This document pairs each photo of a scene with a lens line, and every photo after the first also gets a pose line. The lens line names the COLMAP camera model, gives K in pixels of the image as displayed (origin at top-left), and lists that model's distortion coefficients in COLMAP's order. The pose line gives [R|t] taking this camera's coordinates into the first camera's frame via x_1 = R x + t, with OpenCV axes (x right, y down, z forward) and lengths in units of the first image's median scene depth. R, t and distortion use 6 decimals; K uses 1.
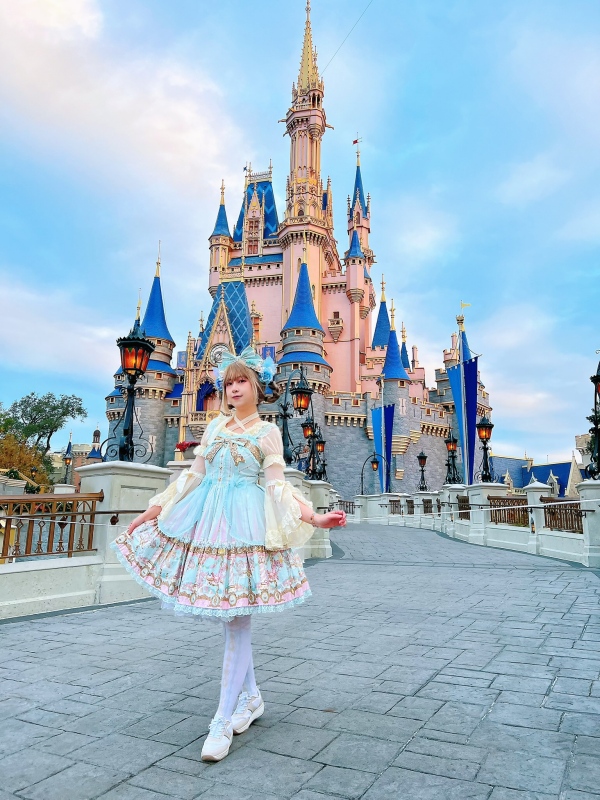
lens RADIAL K [[611.6, 0, 298.9], [0, 611.6, 396.4], [0, 0, 1]] dist [0.002297, -0.009365]
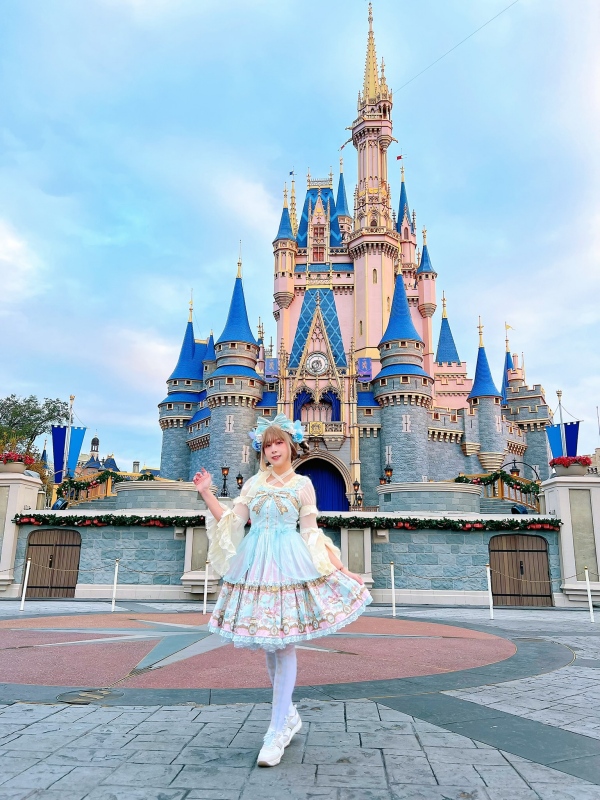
lens RADIAL K [[611.6, 0, 300.2], [0, 611.6, 403.8], [0, 0, 1]] dist [0.002297, -0.009365]
pose [[0.987758, 0.038376, 0.151203, -0.247791], [-0.036385, 0.999211, -0.015914, 0.009498], [-0.151694, 0.010218, 0.988375, 0.049596]]
